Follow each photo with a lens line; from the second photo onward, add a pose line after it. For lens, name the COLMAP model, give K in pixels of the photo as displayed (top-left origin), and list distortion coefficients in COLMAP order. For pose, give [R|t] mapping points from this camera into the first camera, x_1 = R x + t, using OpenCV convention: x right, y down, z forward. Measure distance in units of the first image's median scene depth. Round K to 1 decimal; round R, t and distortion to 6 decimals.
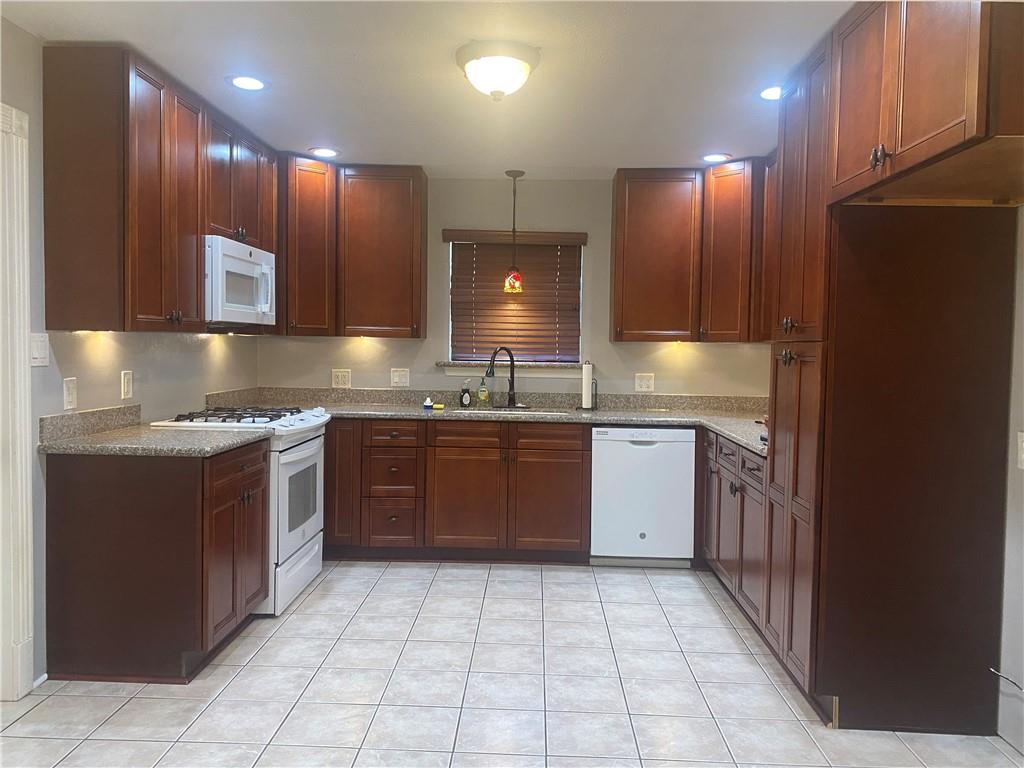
lens RADIAL K [[781.1, 0, 512.0], [0, 781.1, 384.0], [0, 0, 1]] dist [0.006650, 0.003797]
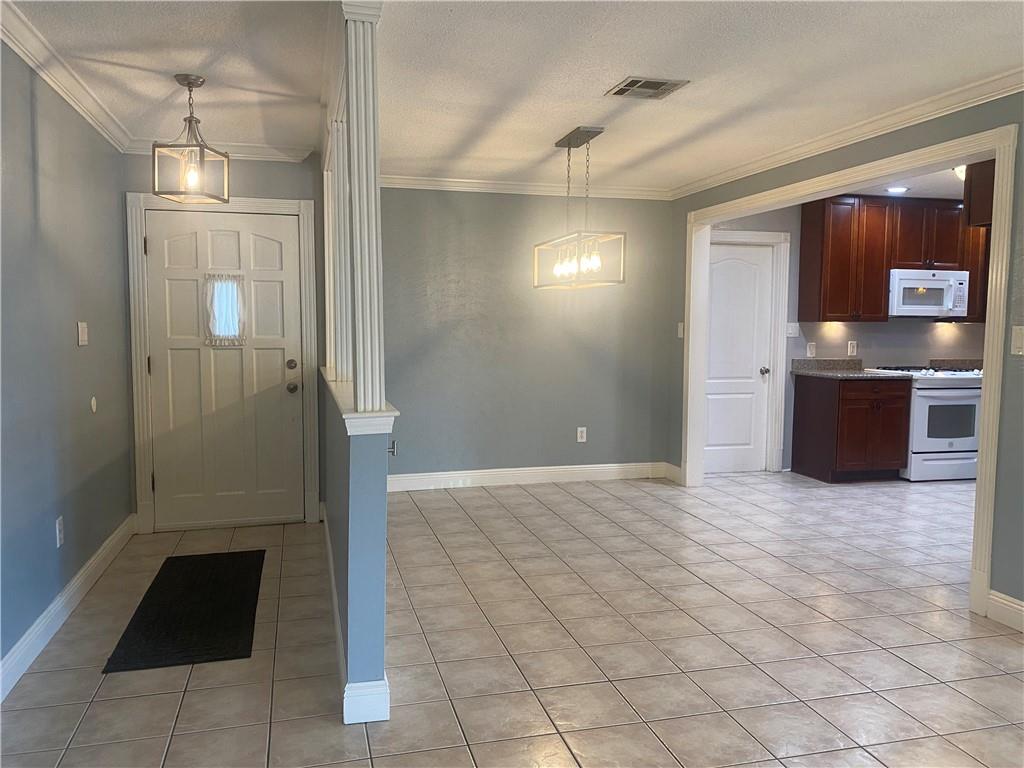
lens RADIAL K [[781.1, 0, 512.0], [0, 781.1, 384.0], [0, 0, 1]] dist [0.006650, 0.003797]
pose [[0.288619, 0.061794, -0.955448, 1.194855], [-0.055082, 0.997334, 0.047864, 0.044654], [0.955858, 0.038813, 0.291253, -0.416317]]
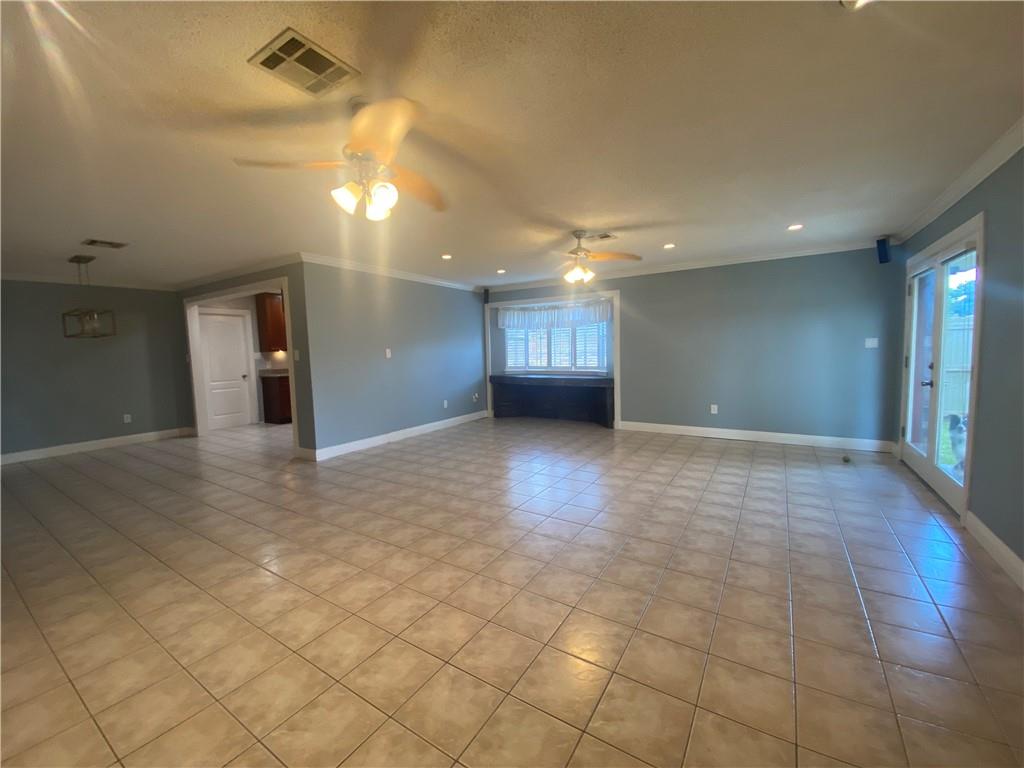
lens RADIAL K [[417.3, 0, 512.0], [0, 417.3, 384.0], [0, 0, 1]] dist [-0.015724, -0.000159]
pose [[0.856919, 0.002869, -0.515443, 1.811836], [0.013624, 0.999509, 0.028214, 0.069668], [0.515271, -0.031199, 0.856459, -0.368492]]
